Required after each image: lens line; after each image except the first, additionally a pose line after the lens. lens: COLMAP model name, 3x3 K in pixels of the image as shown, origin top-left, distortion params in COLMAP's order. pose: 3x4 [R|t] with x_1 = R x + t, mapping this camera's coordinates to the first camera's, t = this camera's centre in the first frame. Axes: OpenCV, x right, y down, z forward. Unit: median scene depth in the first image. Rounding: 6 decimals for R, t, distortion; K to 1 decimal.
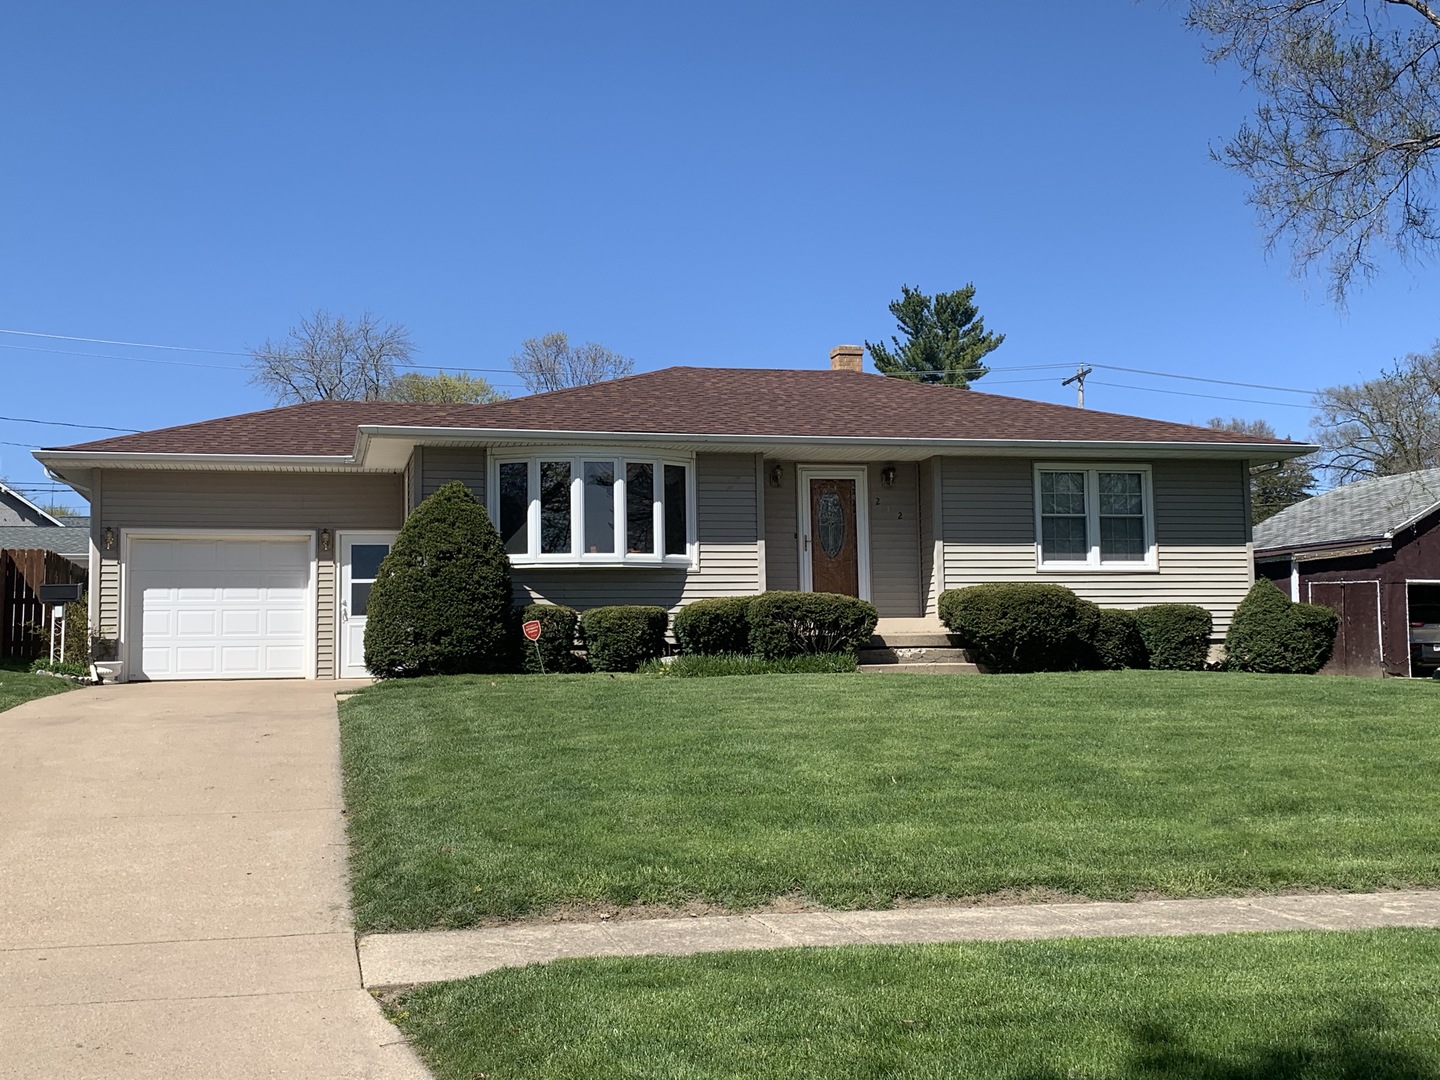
lens RADIAL K [[1631.3, 0, 720.0], [0, 1631.3, 535.1], [0, 0, 1]] dist [0.041975, 0.000000]
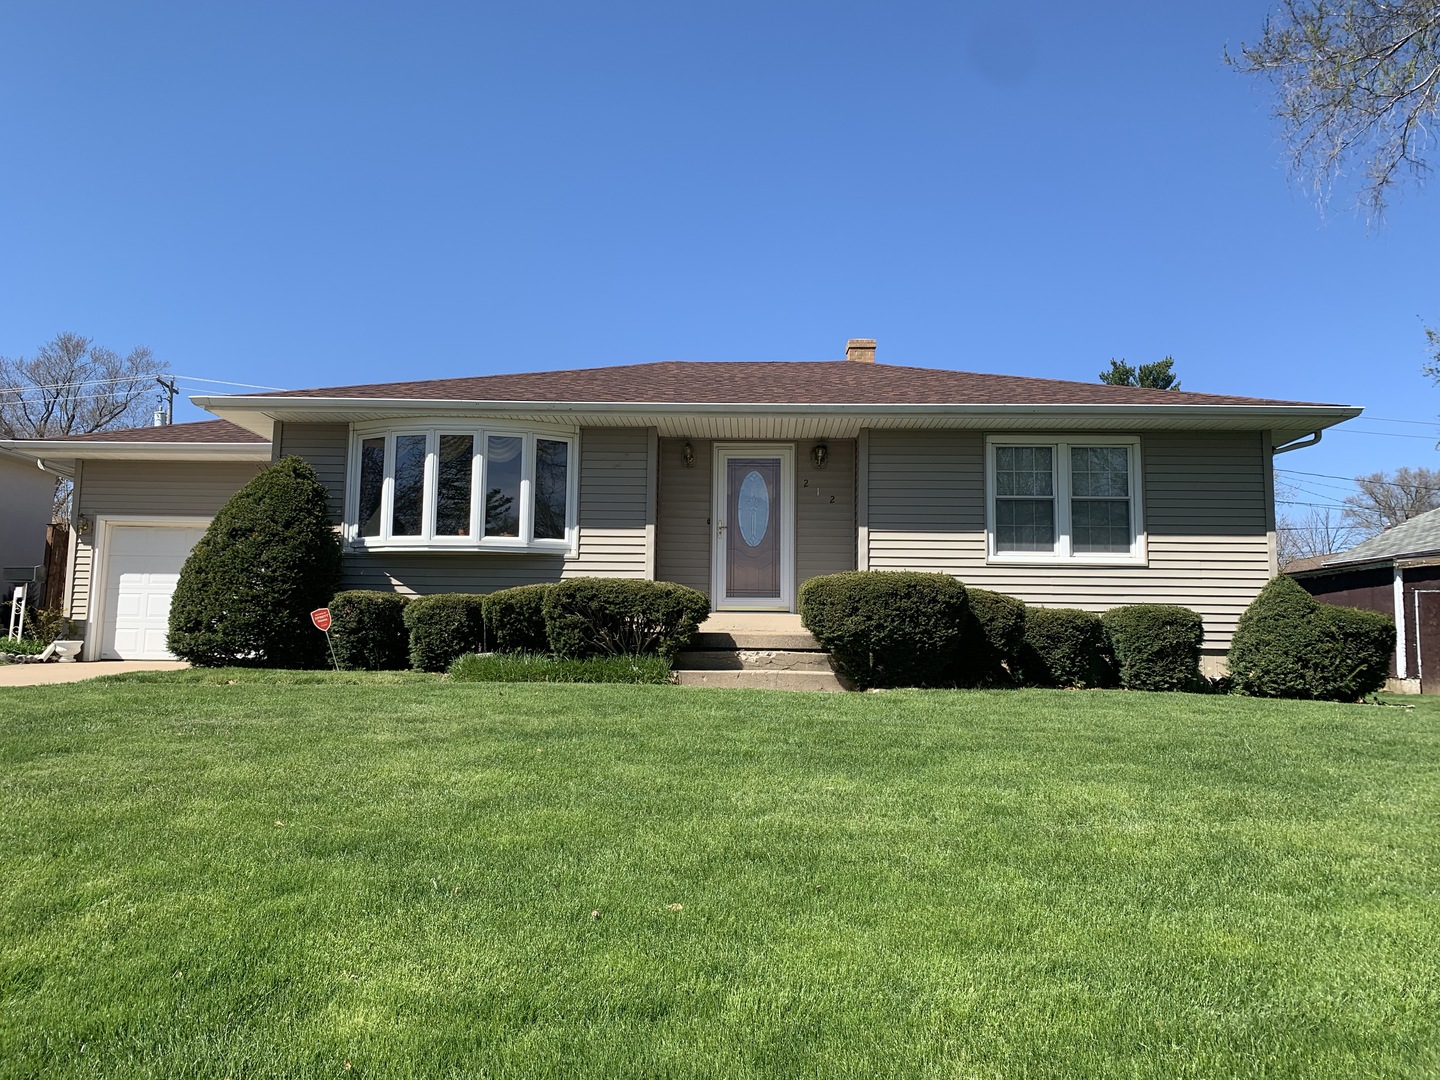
lens RADIAL K [[1106.1, 0, 719.3], [0, 1106.1, 542.7], [0, 0, 1]] dist [0.020836, -0.025317]
pose [[0.963350, 0.002983, -0.268232, 0.223297], [-0.007698, 0.999834, -0.016527, 0.022972], [0.268138, 0.017986, 0.963213, 0.430235]]
